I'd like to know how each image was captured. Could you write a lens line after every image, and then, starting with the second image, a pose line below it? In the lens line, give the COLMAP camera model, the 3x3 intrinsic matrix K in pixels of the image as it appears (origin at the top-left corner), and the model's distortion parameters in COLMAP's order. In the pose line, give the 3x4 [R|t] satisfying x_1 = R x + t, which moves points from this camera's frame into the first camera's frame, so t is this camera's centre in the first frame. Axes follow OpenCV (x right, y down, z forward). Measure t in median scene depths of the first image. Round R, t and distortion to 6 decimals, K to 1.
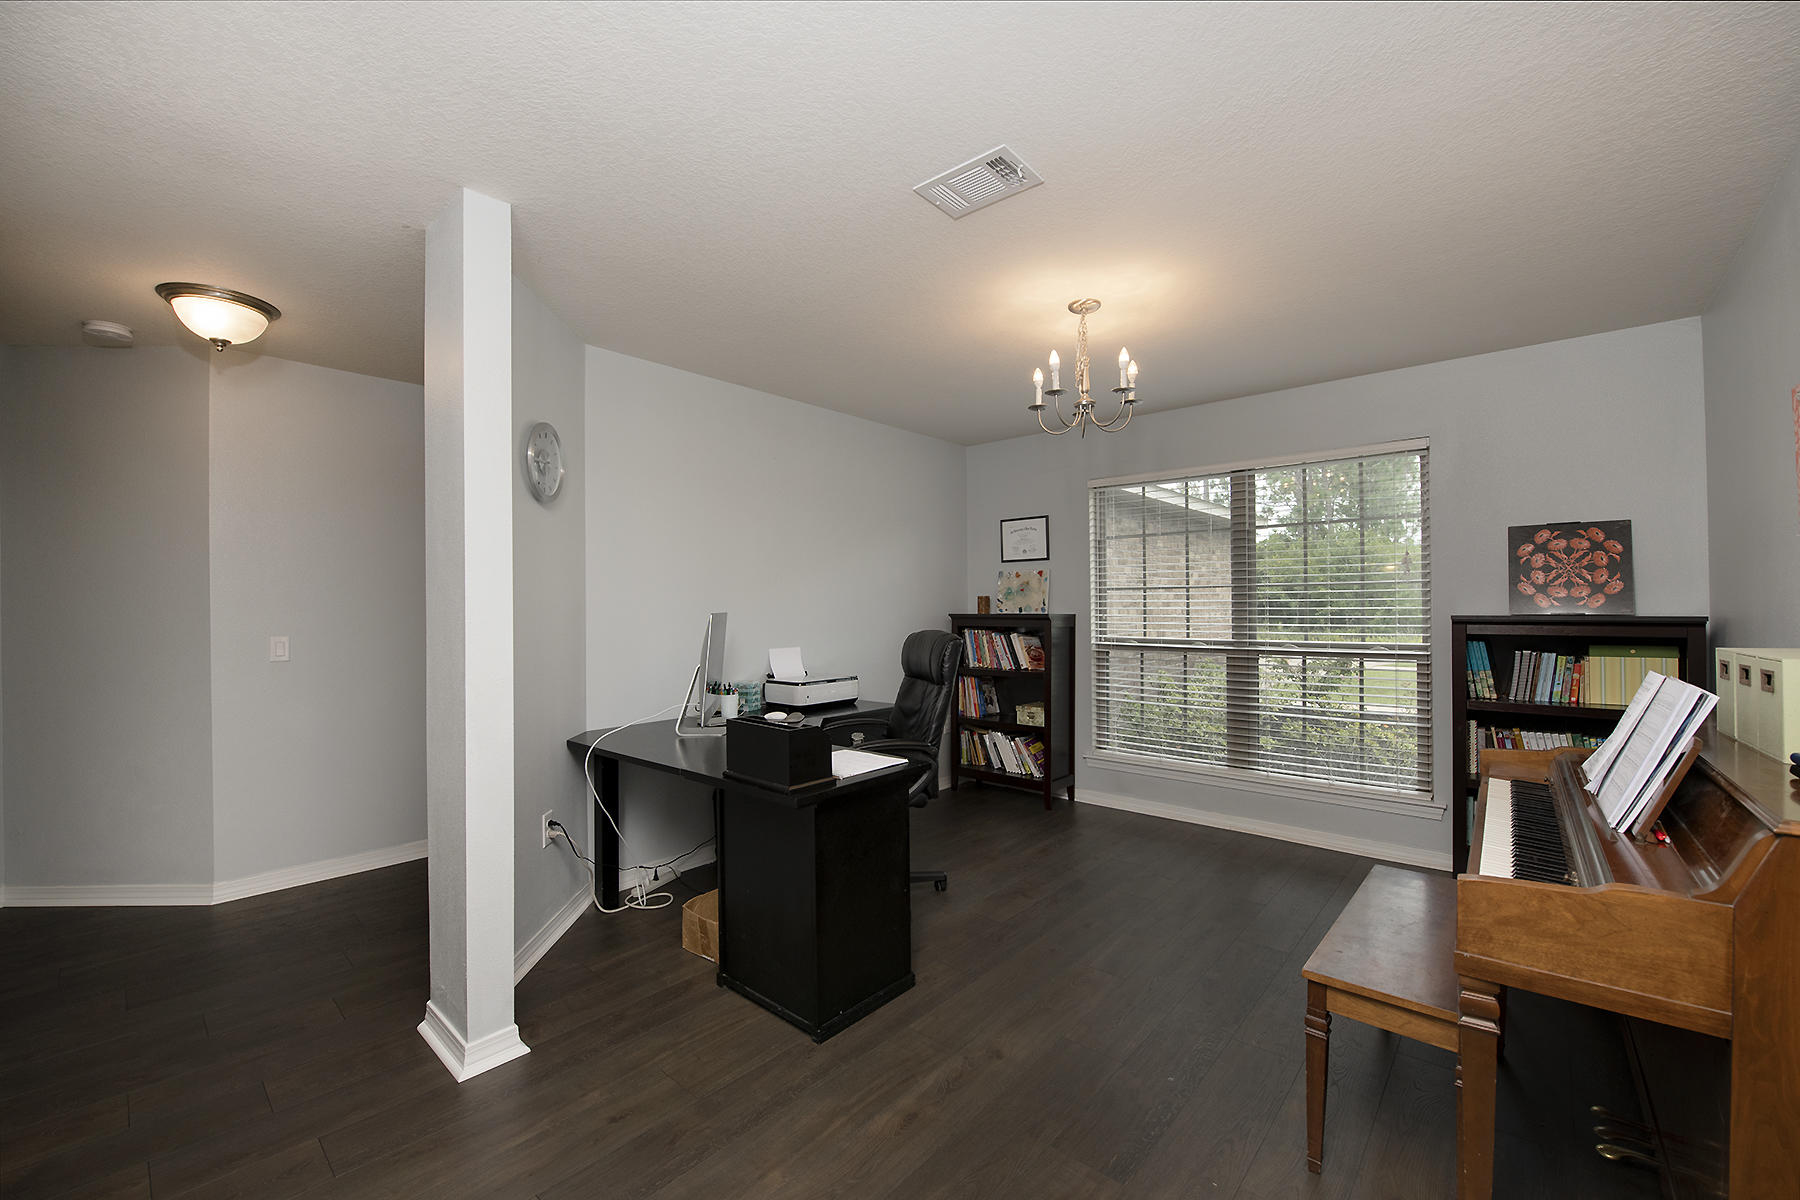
lens RADIAL K [[730.7, 0, 865.5], [0, 730.7, 606.9], [0, 0, 1]] dist [-0.021708, 0.000266]
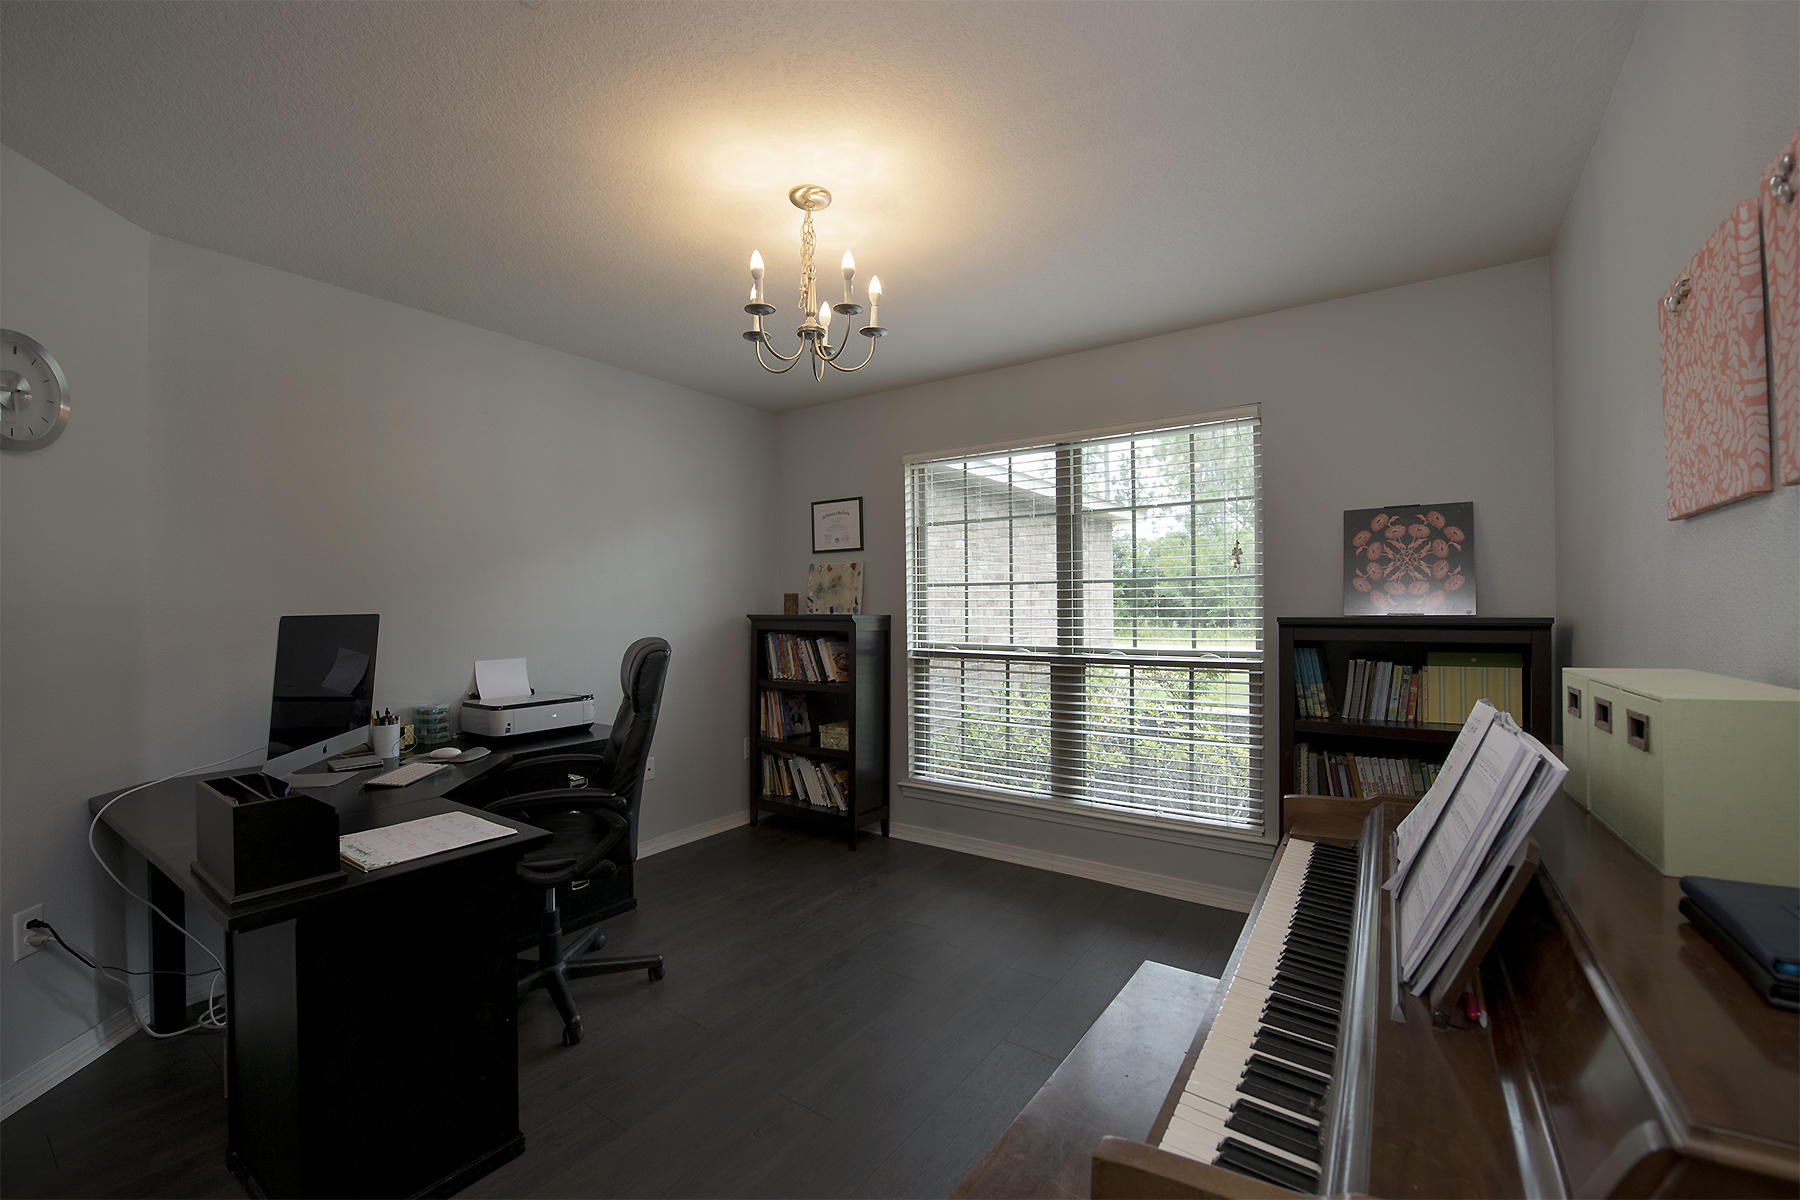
lens RADIAL K [[736.8, 0, 903.1], [0, 736.8, 617.4], [0, 0, 1]] dist [-0.039844, 0.004239]
pose [[0.990965, -0.002305, 0.134098, 0.216834], [0.000226, 0.999880, 0.015514, -0.000605], [-0.134117, -0.015343, 0.990847, 0.183195]]
